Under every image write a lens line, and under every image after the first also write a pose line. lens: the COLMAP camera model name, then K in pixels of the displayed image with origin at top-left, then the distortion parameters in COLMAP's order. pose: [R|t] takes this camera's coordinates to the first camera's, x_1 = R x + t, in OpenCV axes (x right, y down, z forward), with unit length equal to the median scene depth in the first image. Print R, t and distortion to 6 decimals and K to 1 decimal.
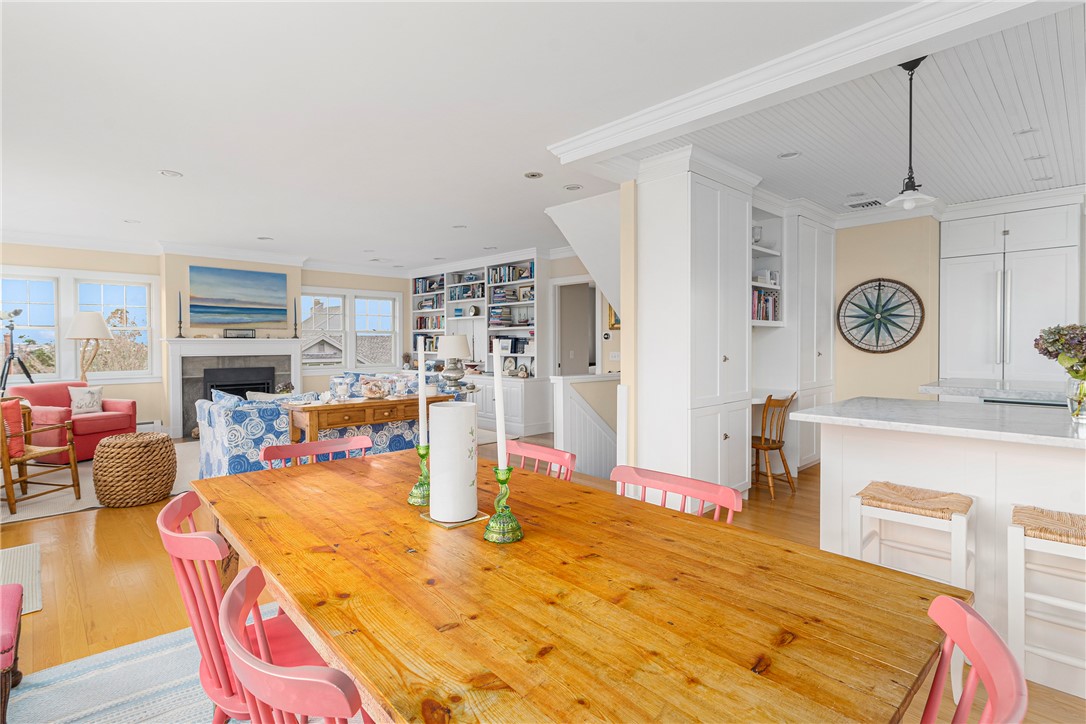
lens RADIAL K [[551.9, 0, 538.3], [0, 551.9, 350.5], [0, 0, 1]] dist [0.010962, -0.001162]
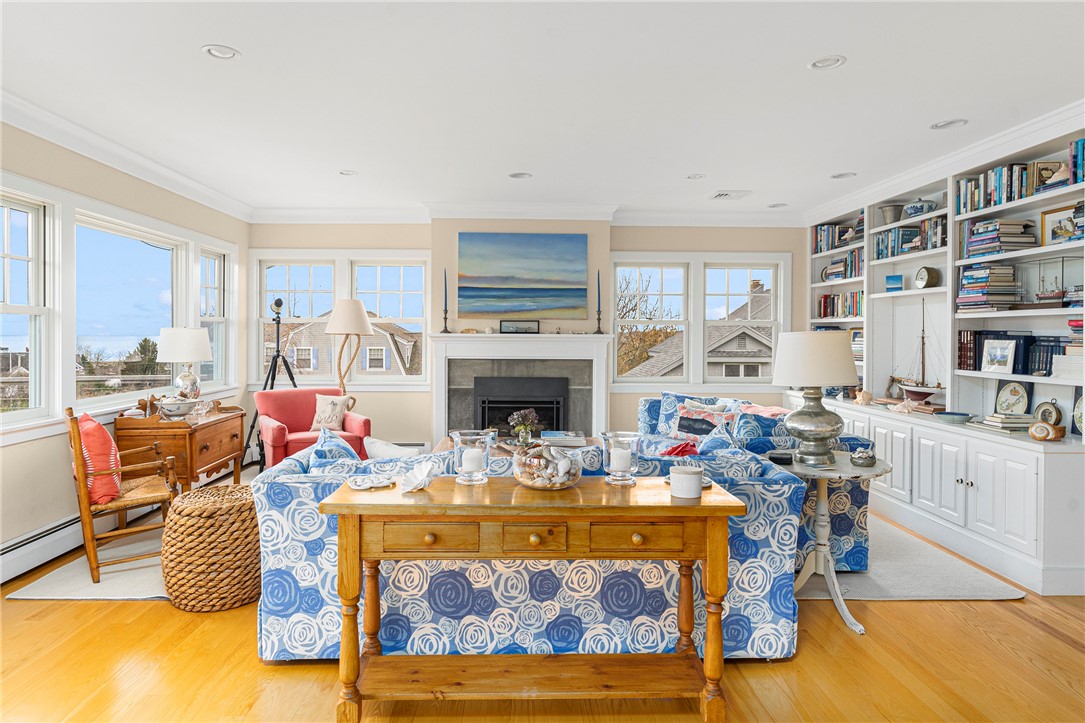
lens RADIAL K [[667.7, 0, 524.2], [0, 667.7, 336.8], [0, 0, 1]] dist [0.004727, -0.000983]
pose [[0.736144, 0.009849, -0.676753, 0.020219], [-0.016818, 0.999852, -0.003743, -0.014812], [0.676616, 0.014137, 0.736200, 0.388018]]
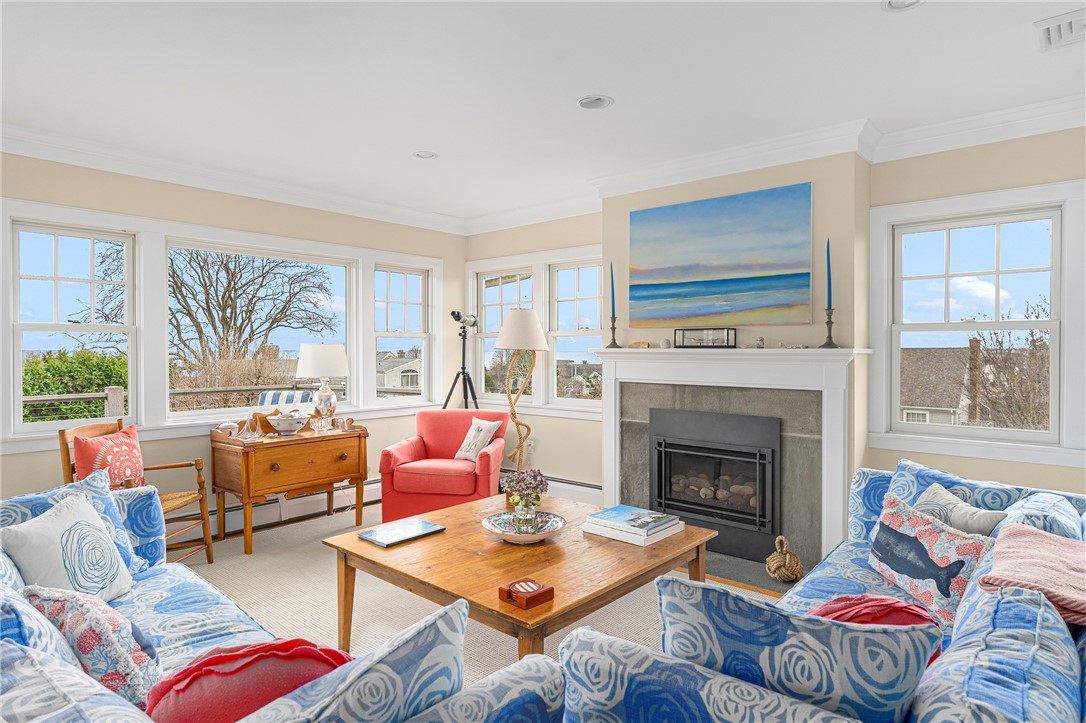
lens RADIAL K [[624.4, 0, 543.5], [0, 624.4, 352.4], [0, 0, 1]] dist [0.016661, 0.000701]
pose [[0.104687, 0.010987, -0.994445, -0.036156], [-0.013053, 0.999868, 0.009673, -0.021147], [0.994420, 0.011968, 0.104816, 0.789671]]
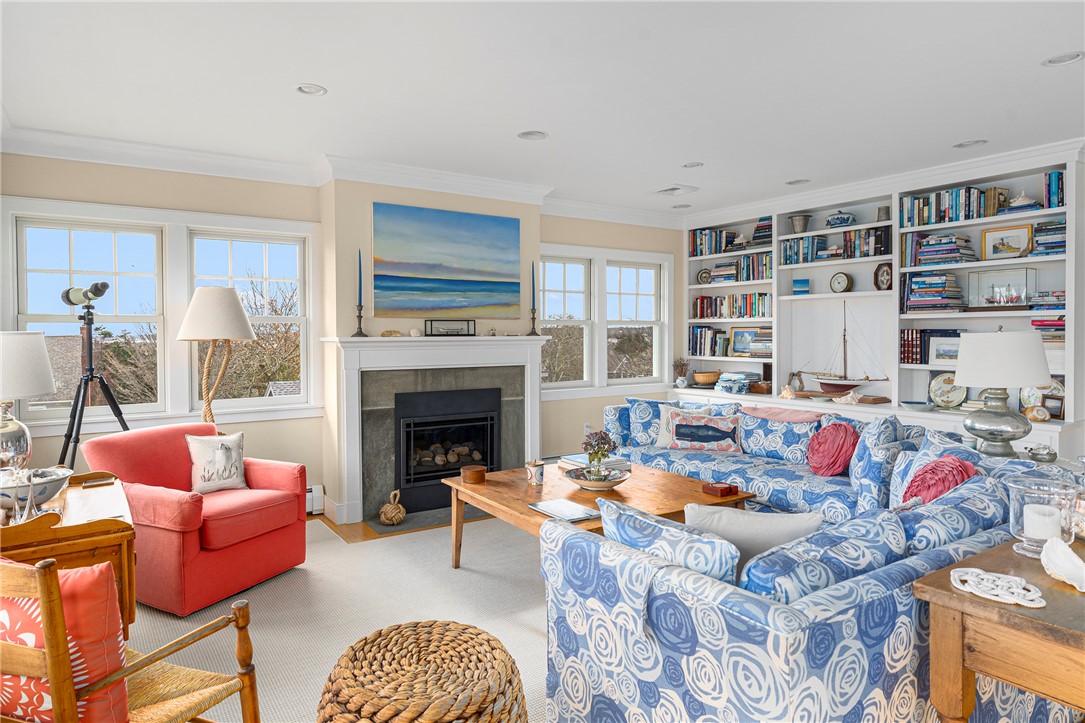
lens RADIAL K [[667.7, 0, 532.4], [0, 667.7, 344.3], [0, 0, 1]] dist [0.004727, -0.000983]
pose [[0.985279, 0.000876, -0.170952, -0.337721], [-0.000616, 0.999999, 0.001571, -0.014857], [0.170954, -0.001443, 0.985278, 0.356338]]
